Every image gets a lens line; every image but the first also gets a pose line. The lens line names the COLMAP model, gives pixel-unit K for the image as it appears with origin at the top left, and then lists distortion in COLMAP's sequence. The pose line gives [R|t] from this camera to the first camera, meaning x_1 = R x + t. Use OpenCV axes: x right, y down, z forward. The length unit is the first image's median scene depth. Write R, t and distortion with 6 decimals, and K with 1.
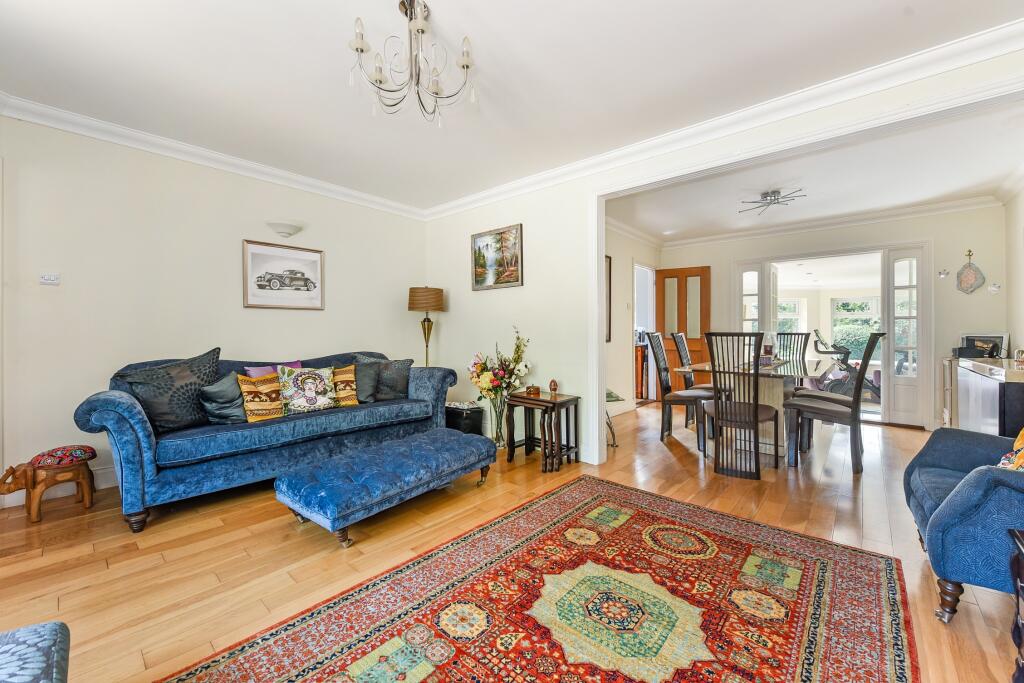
lens RADIAL K [[403.6, 0, 512.9], [0, 403.6, 336.4], [0, 0, 1]] dist [-0.000458, -0.000076]
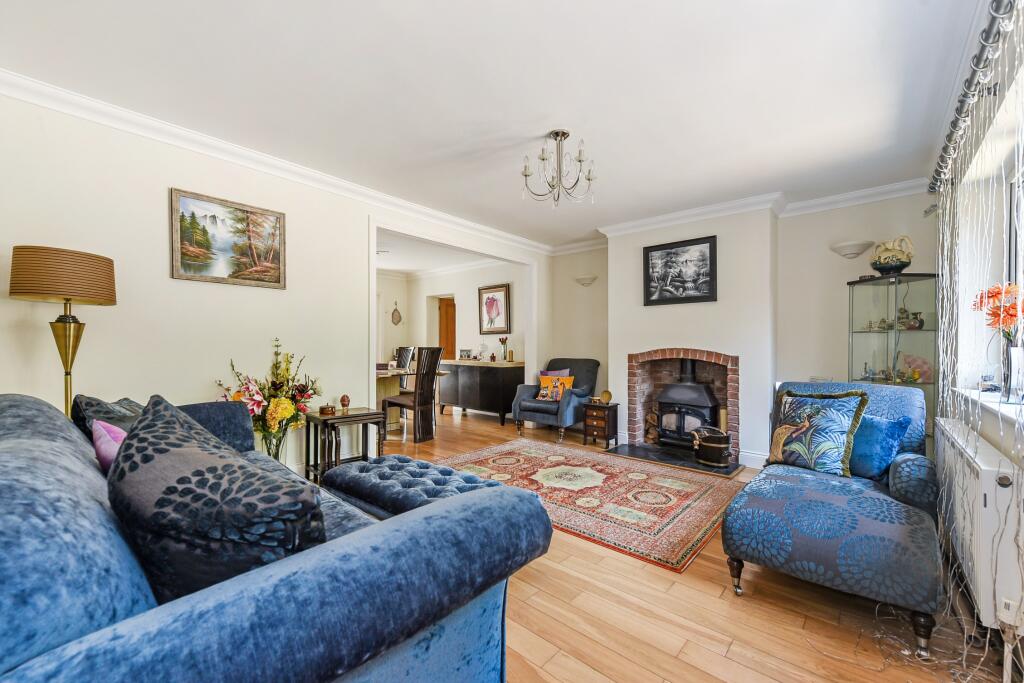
lens RADIAL K [[417.9, 0, 507.6], [0, 417.9, 346.3], [0, 0, 1]] dist [-0.000517, -0.000061]
pose [[0.002377, 0.002155, 0.999995, -0.816686], [0.002948, 0.999993, -0.002162, -0.006858], [-0.999993, 0.002953, 0.002371, 0.540324]]
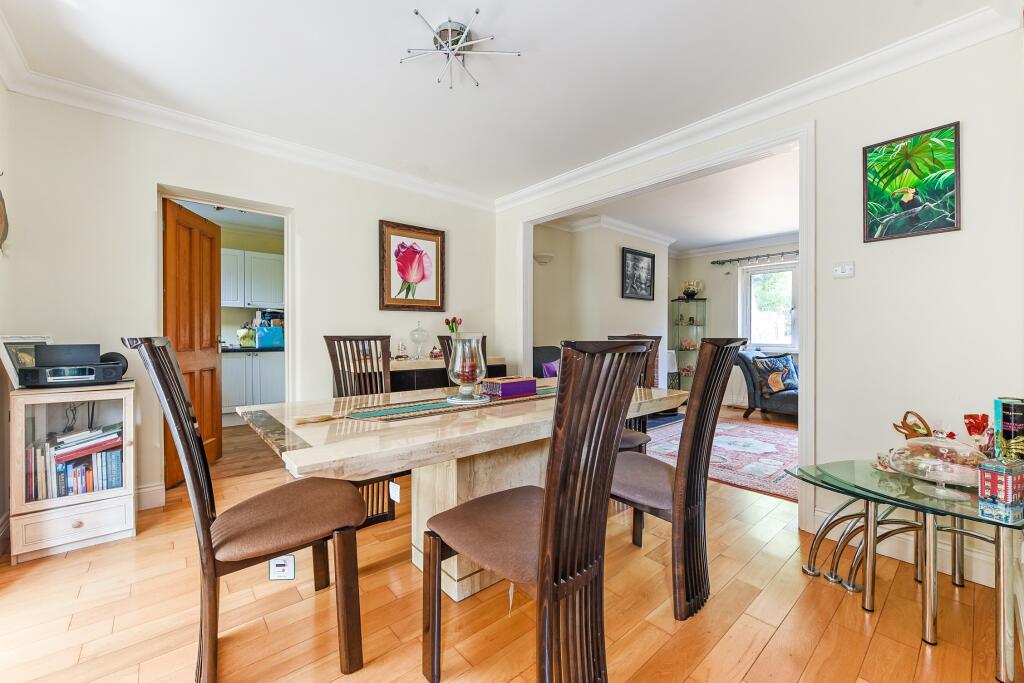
lens RADIAL K [[403.6, 0, 512.9], [0, 403.6, 336.4], [0, 0, 1]] dist [-0.000458, -0.000076]
pose [[-0.990244, 0.000853, 0.139338, 0.535383], [0.001901, 0.999971, 0.007390, -0.006636], [-0.139328, 0.007582, -0.990217, 1.514409]]
